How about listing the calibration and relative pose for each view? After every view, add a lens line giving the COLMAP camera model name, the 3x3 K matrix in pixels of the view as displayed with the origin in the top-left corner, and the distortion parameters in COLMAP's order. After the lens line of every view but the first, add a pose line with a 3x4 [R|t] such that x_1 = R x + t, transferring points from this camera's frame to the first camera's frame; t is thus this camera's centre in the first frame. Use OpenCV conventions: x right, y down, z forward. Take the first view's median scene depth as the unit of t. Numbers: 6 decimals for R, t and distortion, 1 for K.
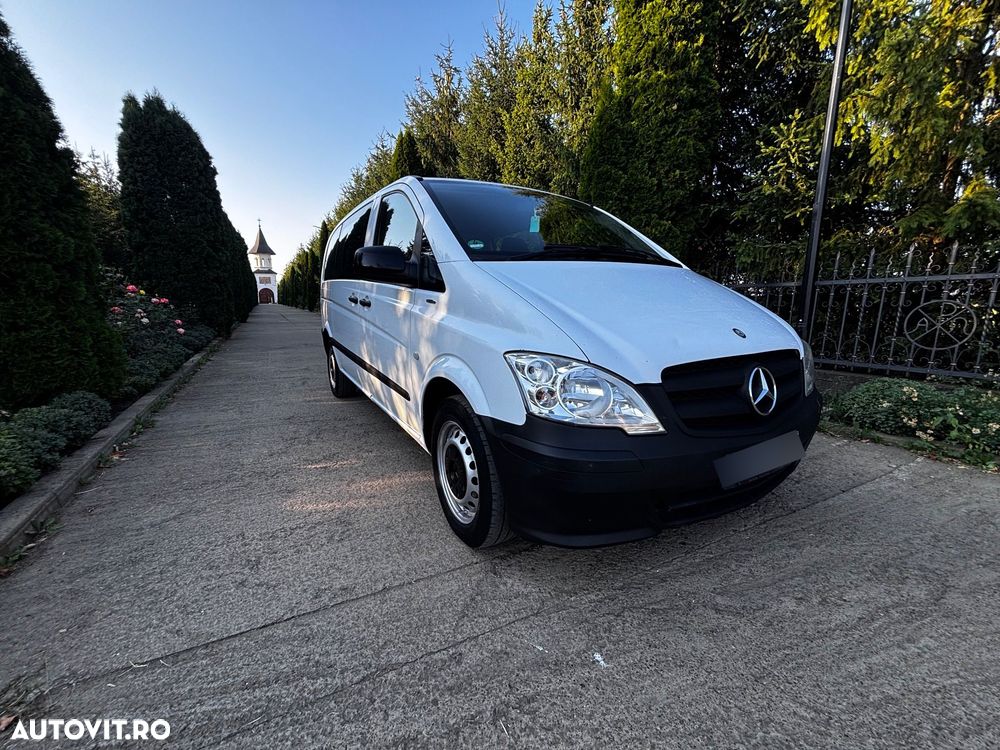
lens RADIAL K [[404.6, 0, 500.5], [0, 404.6, 373.7], [0, 0, 1]] dist [0.000577, 0.000809]
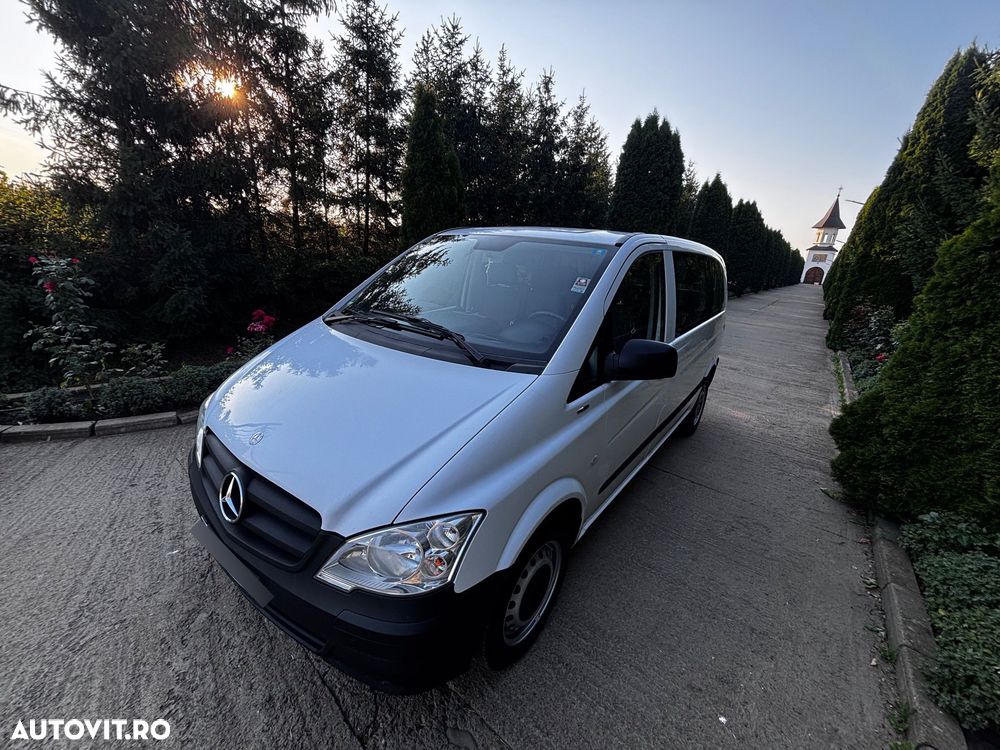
lens RADIAL K [[403.3, 0, 500.0], [0, 403.3, 375.0], [0, 0, 1]] dist [0.001727, 0.000302]
pose [[0.367784, 0.298266, -0.880779, 0.952318], [-0.242033, 0.945224, 0.219024, -0.353788], [0.897861, 0.132624, 0.419829, 0.645786]]
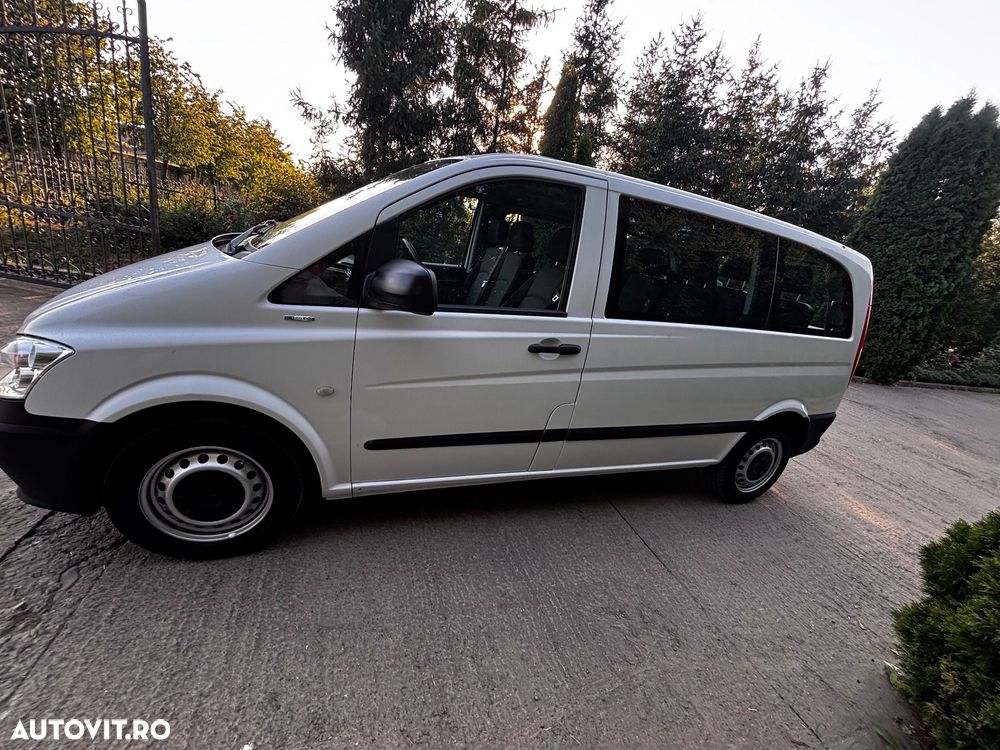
lens RADIAL K [[403.3, 0, 500.0], [0, 403.3, 375.0], [0, 0, 1]] dist [0.001727, 0.000302]
pose [[-0.182204, 0.281461, -0.942115, 0.943401], [-0.355202, 0.874608, 0.329989, -0.406578], [0.916861, 0.394766, -0.059382, 1.366503]]
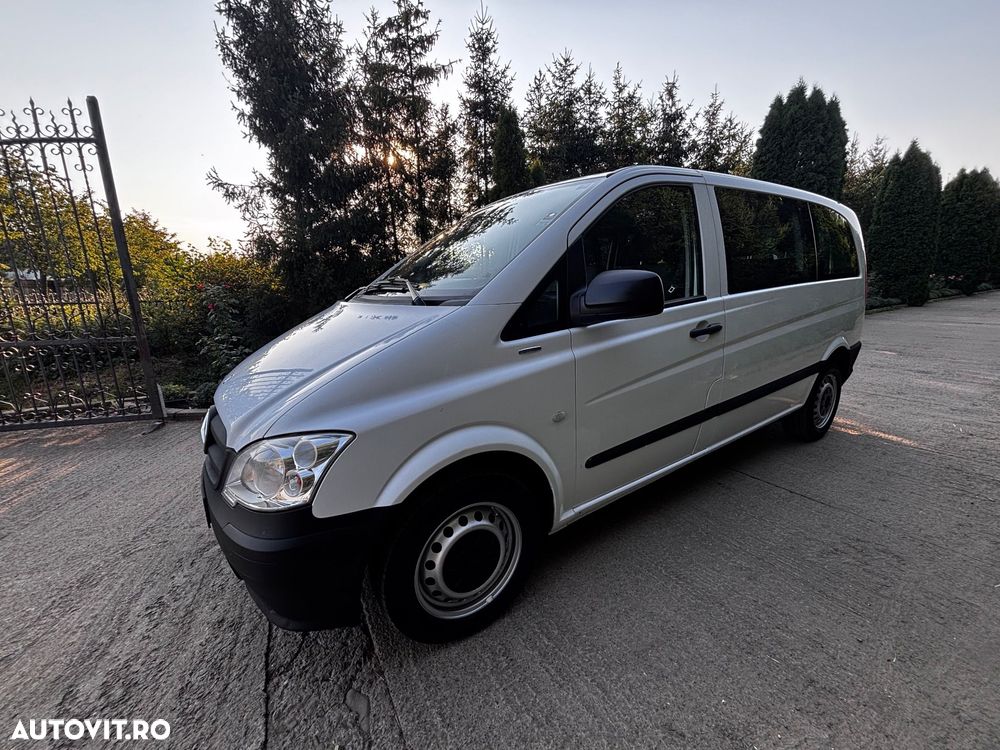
lens RADIAL K [[403.3, 0, 500.0], [0, 403.3, 375.0], [0, 0, 1]] dist [0.001727, 0.000302]
pose [[0.040560, 0.222681, -0.974047, 0.993620], [-0.154864, 0.964470, 0.214043, -0.270659], [0.987103, 0.142163, 0.073604, 0.969695]]
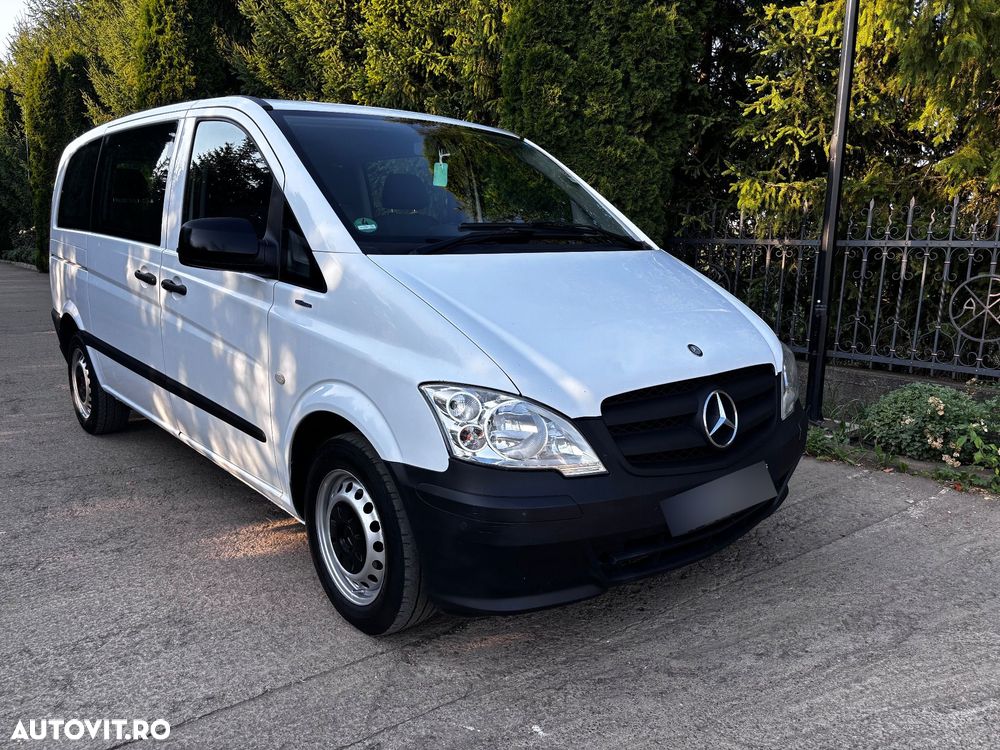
lens RADIAL K [[761.0, 0, 500.1], [0, 761.0, 378.4], [0, 0, 1]] dist [0.052078, -0.058366]
pose [[0.983213, -0.022804, 0.181033, -0.055601], [0.020274, 0.999669, 0.015814, -0.043240], [-0.181334, -0.011878, 0.983350, -0.281532]]
